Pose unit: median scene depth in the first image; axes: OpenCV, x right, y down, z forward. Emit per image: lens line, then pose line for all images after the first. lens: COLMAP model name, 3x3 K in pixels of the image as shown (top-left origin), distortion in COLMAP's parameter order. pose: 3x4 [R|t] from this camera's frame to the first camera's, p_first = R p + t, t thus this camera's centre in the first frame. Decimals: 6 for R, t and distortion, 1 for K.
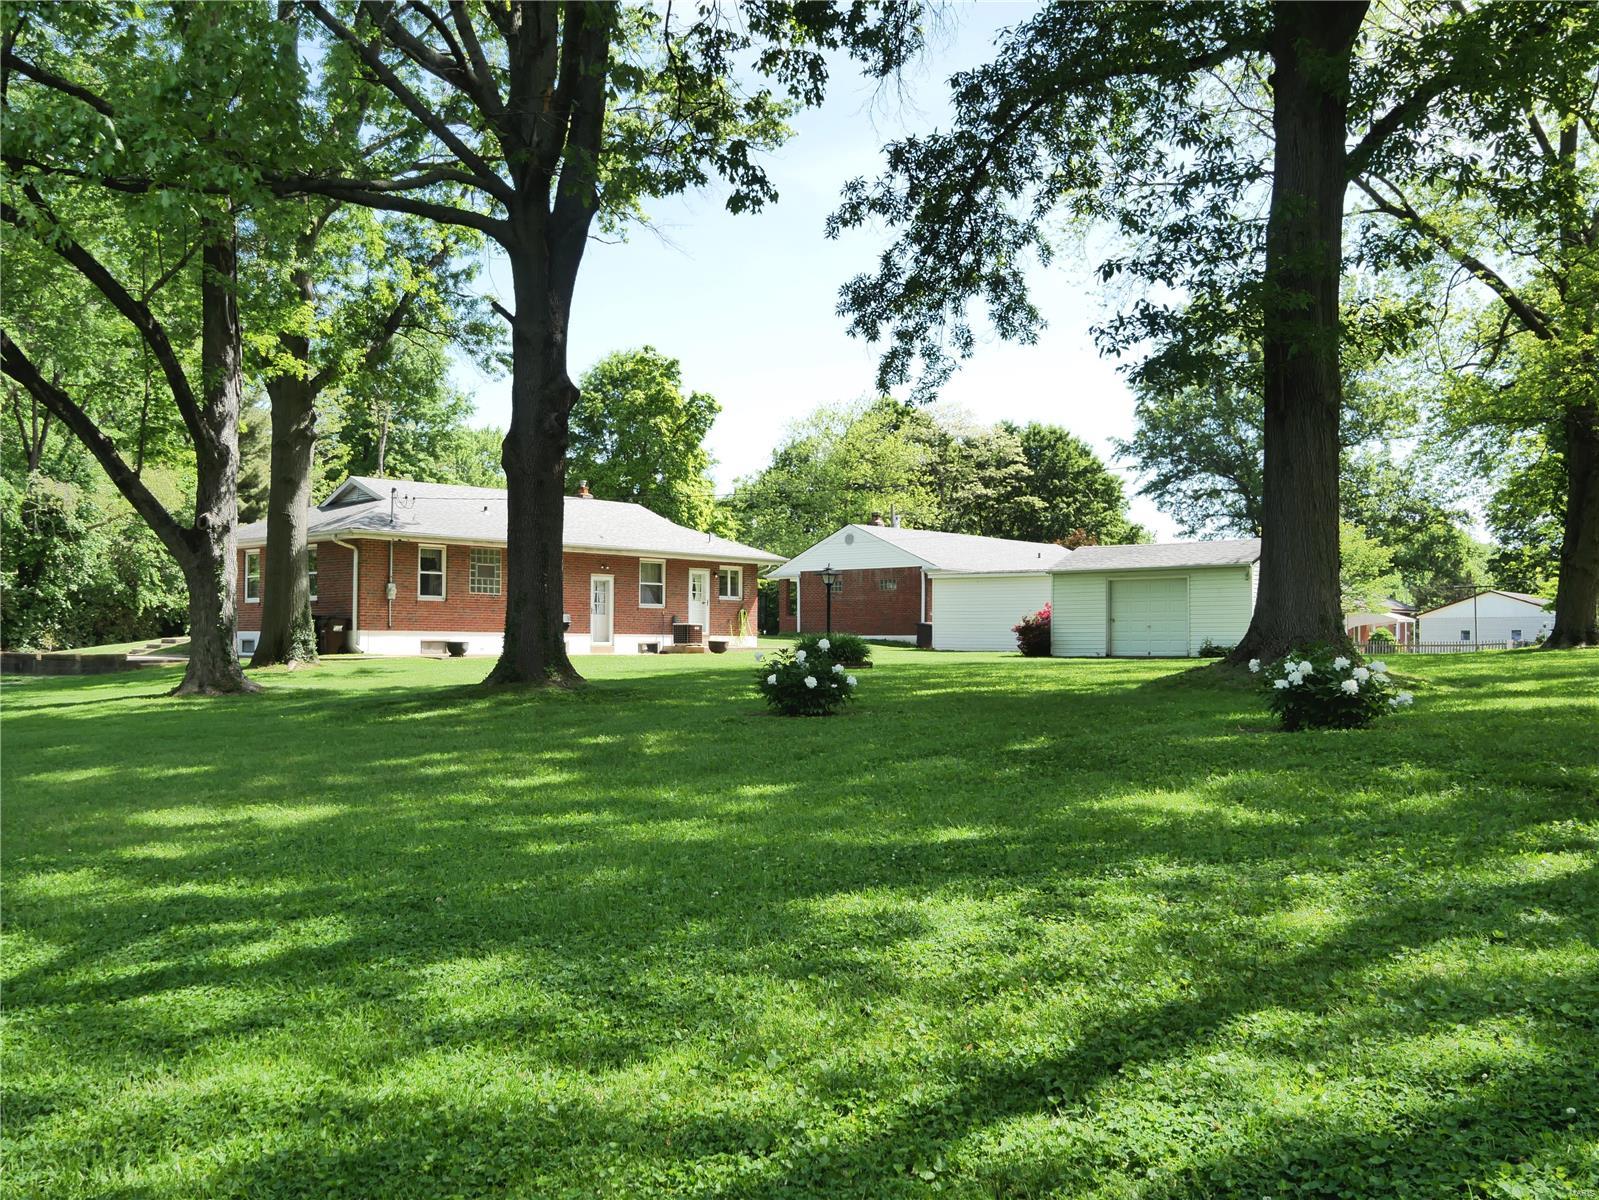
lens RADIAL K [[1485.4, 0, 800.7], [0, 1485.4, 597.3], [0, 0, 1]] dist [-0.027251, 0.000000]
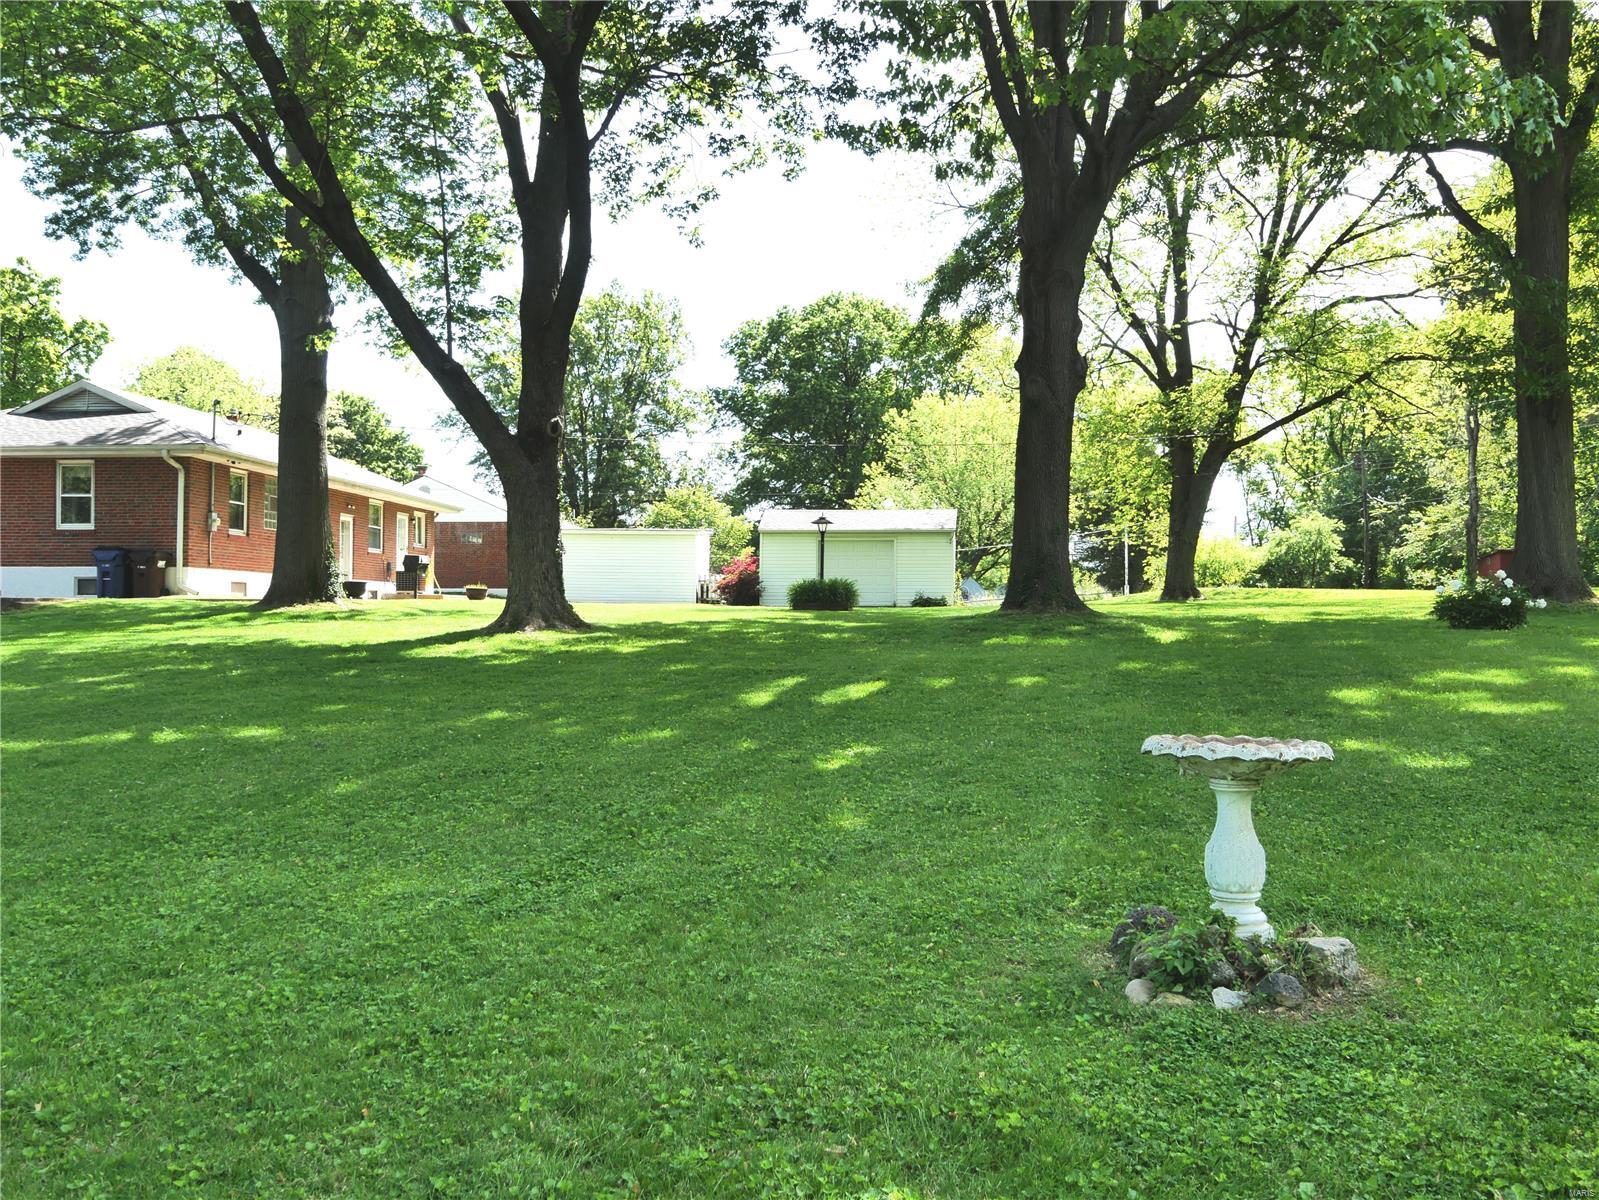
lens RADIAL K [[1375.1, 0, 791.1], [0, 1375.1, 613.9], [0, 0, 1]] dist [-0.013818, -0.008624]
pose [[0.801856, 0.002807, 0.597511, -0.304694], [-0.022521, 0.999420, 0.025529, 0.013243], [-0.597093, -0.033927, 0.801454, 0.111567]]
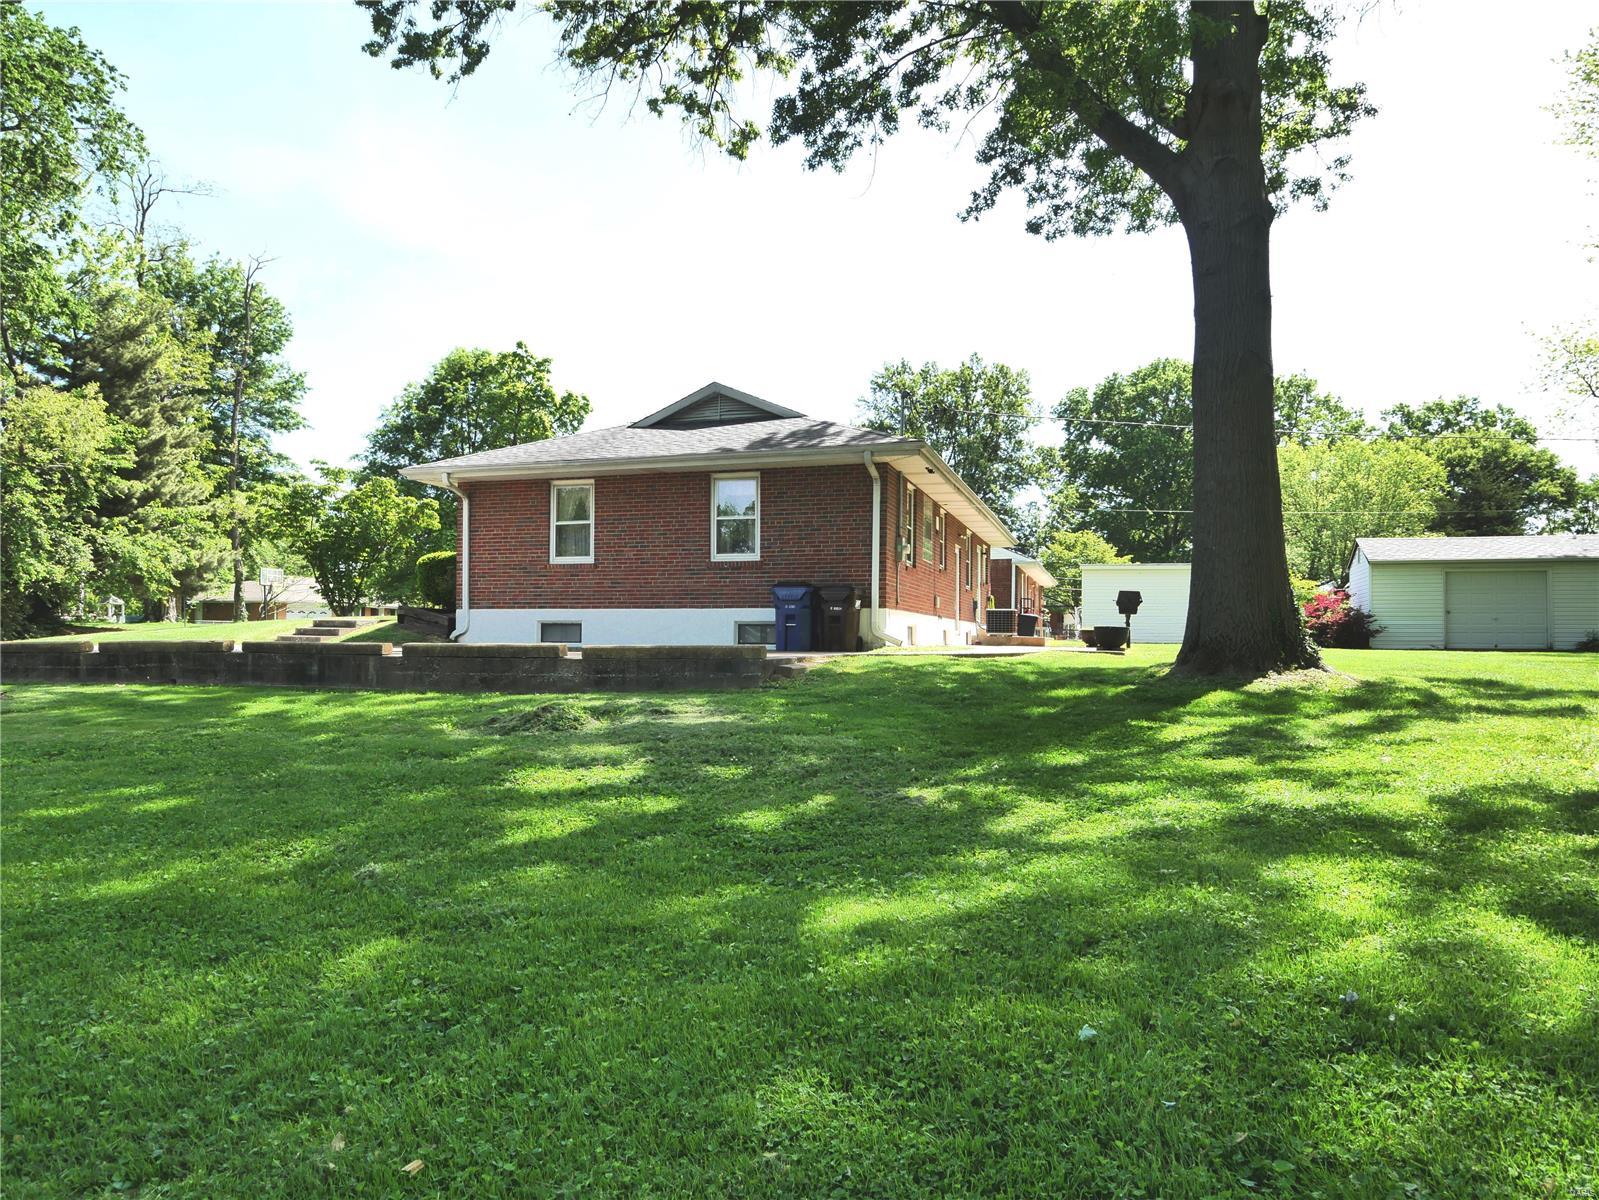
lens RADIAL K [[1035.6, 0, 770.5], [0, 1035.6, 608.7], [0, 0, 1]] dist [0.007391, 0.002891]
pose [[0.911762, 0.016266, 0.410397, -0.327366], [-0.018138, 0.999835, 0.000668, 0.014294], [-0.410319, -0.008053, 0.911907, 0.387988]]
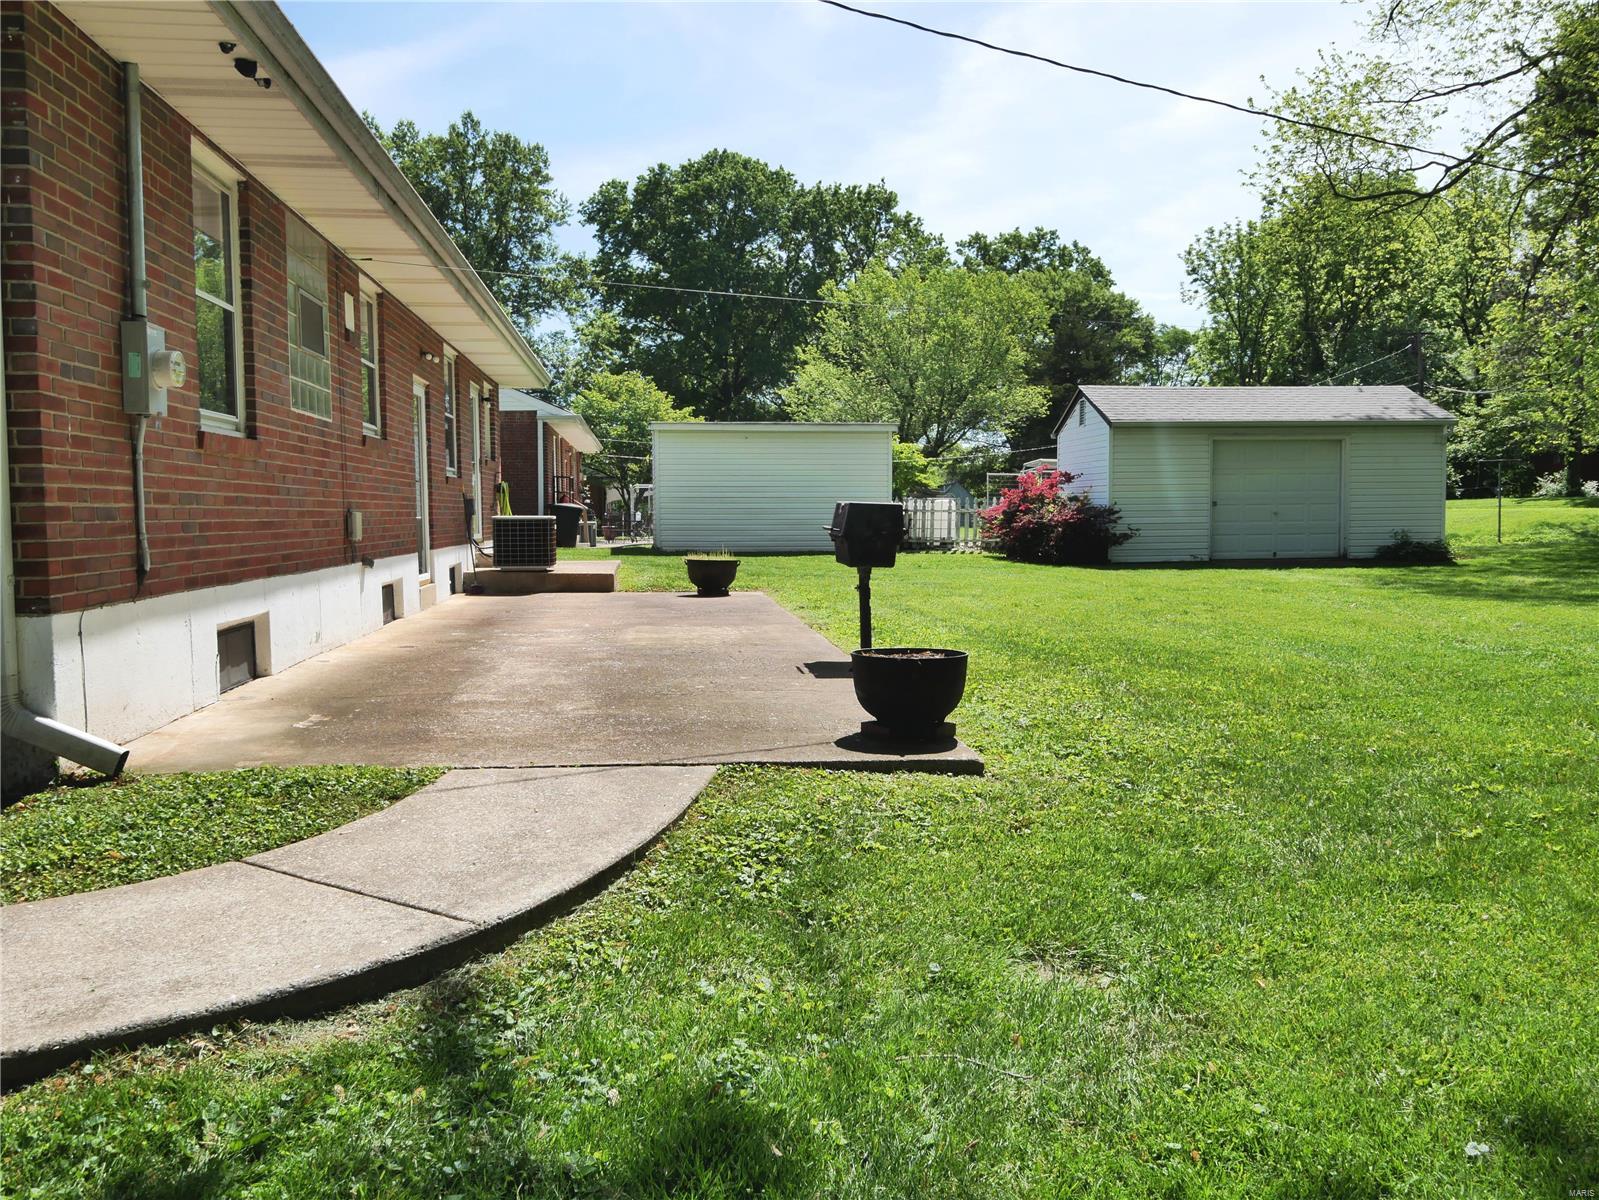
lens RADIAL K [[1238.9, 0, 801.1], [0, 1238.9, 591.1], [0, 0, 1]] dist [0.010555, -0.012922]
pose [[0.648515, -0.063270, 0.758568, -0.215101], [-0.009663, 0.995775, 0.091315, 0.004754], [-0.761140, -0.066549, 0.645164, 0.539511]]
